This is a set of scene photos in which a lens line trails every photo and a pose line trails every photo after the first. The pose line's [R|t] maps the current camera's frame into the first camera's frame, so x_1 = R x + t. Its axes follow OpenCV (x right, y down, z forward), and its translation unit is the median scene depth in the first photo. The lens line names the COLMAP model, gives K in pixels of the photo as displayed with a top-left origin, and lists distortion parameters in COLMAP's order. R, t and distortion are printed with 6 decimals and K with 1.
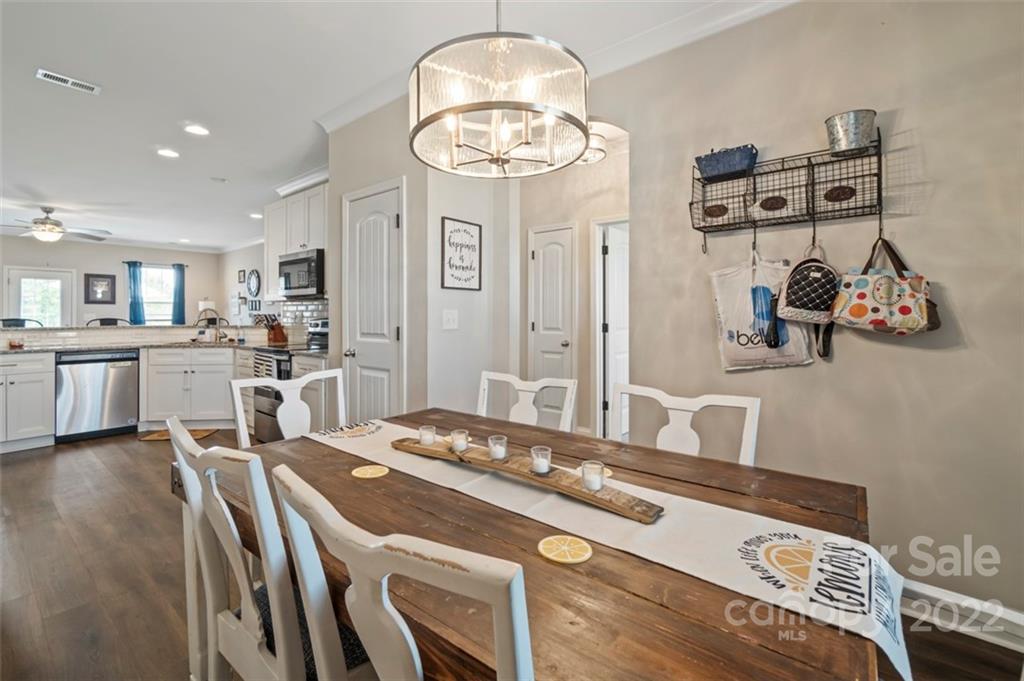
lens RADIAL K [[441.7, 0, 507.0], [0, 441.7, 318.1], [0, 0, 1]] dist [-0.007151, 0.000830]
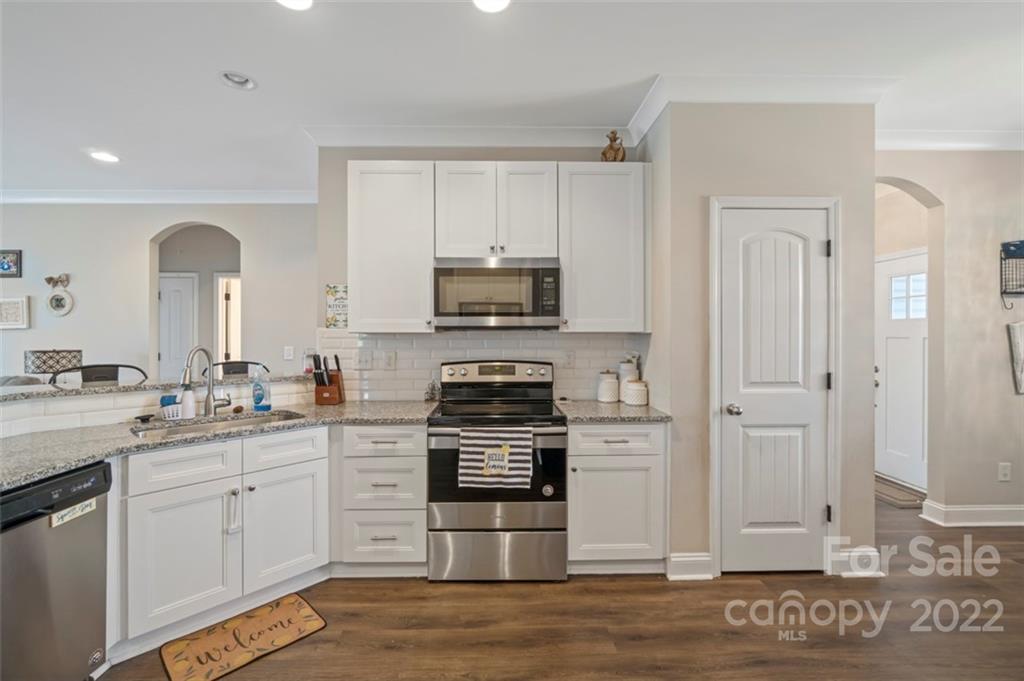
lens RADIAL K [[441.7, 0, 502.6], [0, 441.7, 337.5], [0, 0, 1]] dist [-0.007151, 0.000830]
pose [[0.763304, -0.000929, 0.646039, -0.814195], [0.005543, 0.999972, -0.005112, -0.030353], [-0.646016, 0.007483, 0.763287, 0.487323]]
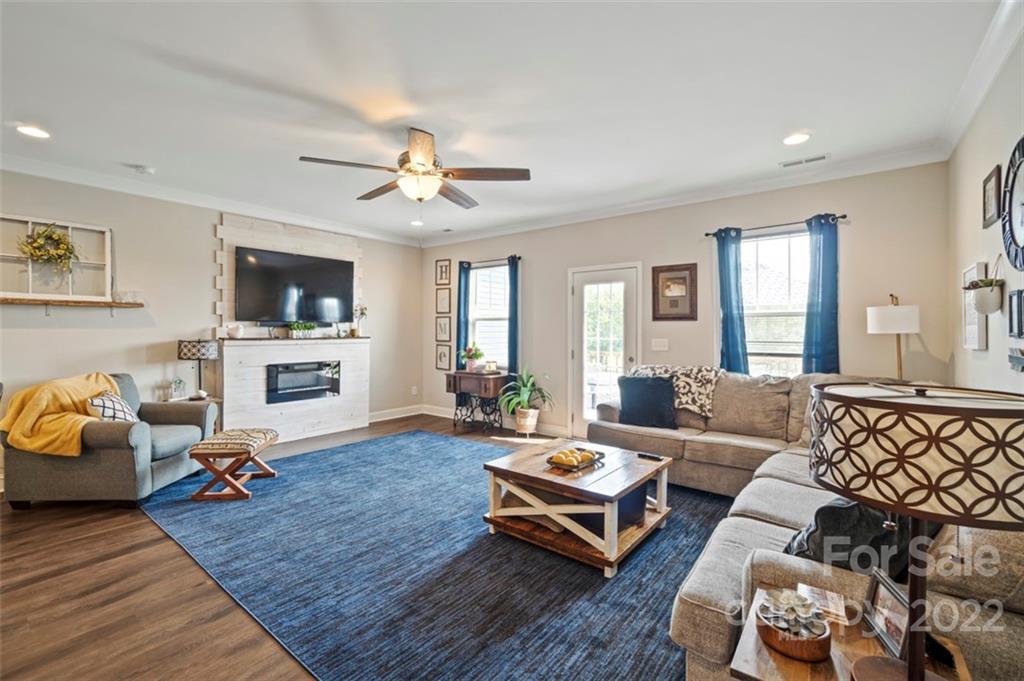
lens RADIAL K [[441.7, 0, 507.0], [0, 441.7, 325.4], [0, 0, 1]] dist [-0.007151, 0.000830]
pose [[0.017891, -0.006973, -0.999816, -0.747160], [-0.010469, 0.999920, -0.007161, -0.038587], [0.999785, 0.010595, 0.017817, 1.499638]]
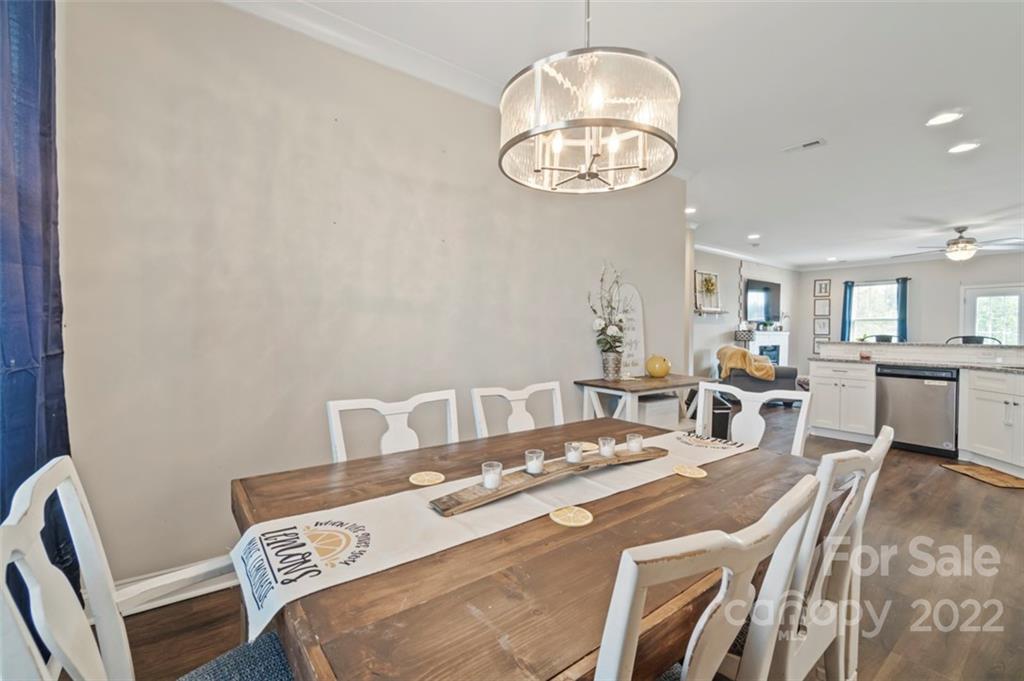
lens RADIAL K [[441.7, 0, 498.4], [0, 441.7, 332.7], [0, 0, 1]] dist [-0.007151, 0.000830]
pose [[-0.247353, 0.004252, -0.968916, 0.282180], [-0.013989, 0.999870, 0.007959, 0.000667], [0.968824, 0.015523, -0.247262, 0.293610]]
